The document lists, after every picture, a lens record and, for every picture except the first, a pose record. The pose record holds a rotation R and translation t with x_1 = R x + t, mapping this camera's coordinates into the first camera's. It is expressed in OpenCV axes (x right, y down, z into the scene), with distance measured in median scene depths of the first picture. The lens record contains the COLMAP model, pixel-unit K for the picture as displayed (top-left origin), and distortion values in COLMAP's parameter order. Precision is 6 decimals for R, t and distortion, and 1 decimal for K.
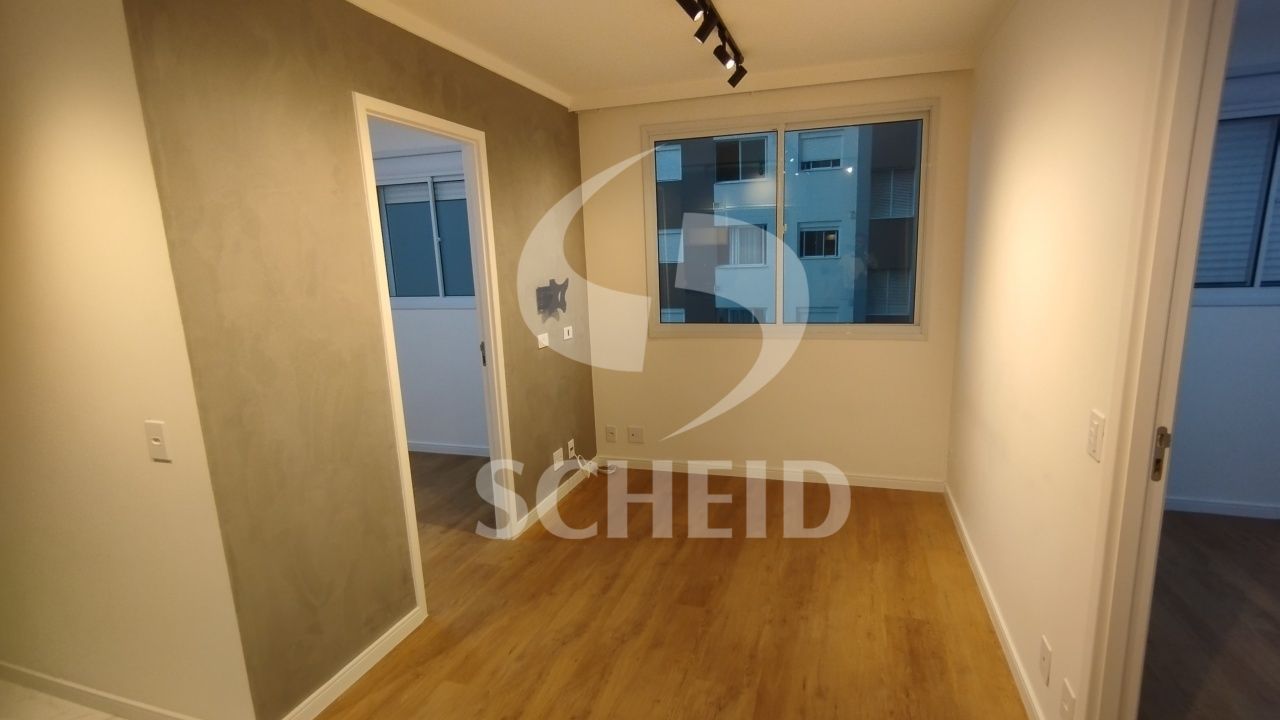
lens RADIAL K [[589.5, 0, 660.8], [0, 589.5, 376.5], [0, 0, 1]] dist [0.013139, 0.000597]
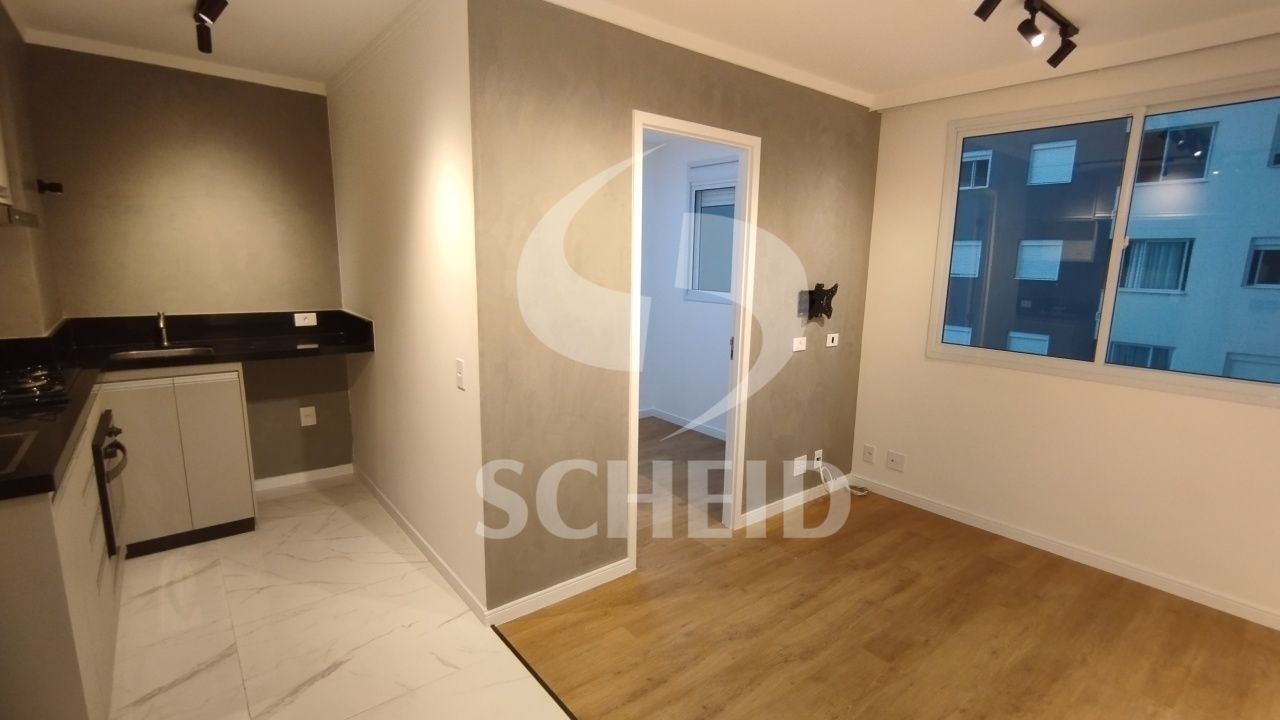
lens RADIAL K [[589.5, 0, 662.9], [0, 589.5, 375.3], [0, 0, 1]] dist [0.013139, 0.000597]
pose [[0.844103, 0.159882, -0.511789, 0.156374], [-0.164250, 0.985723, 0.037037, -0.010233], [0.510404, 0.052798, 0.858312, 0.038309]]
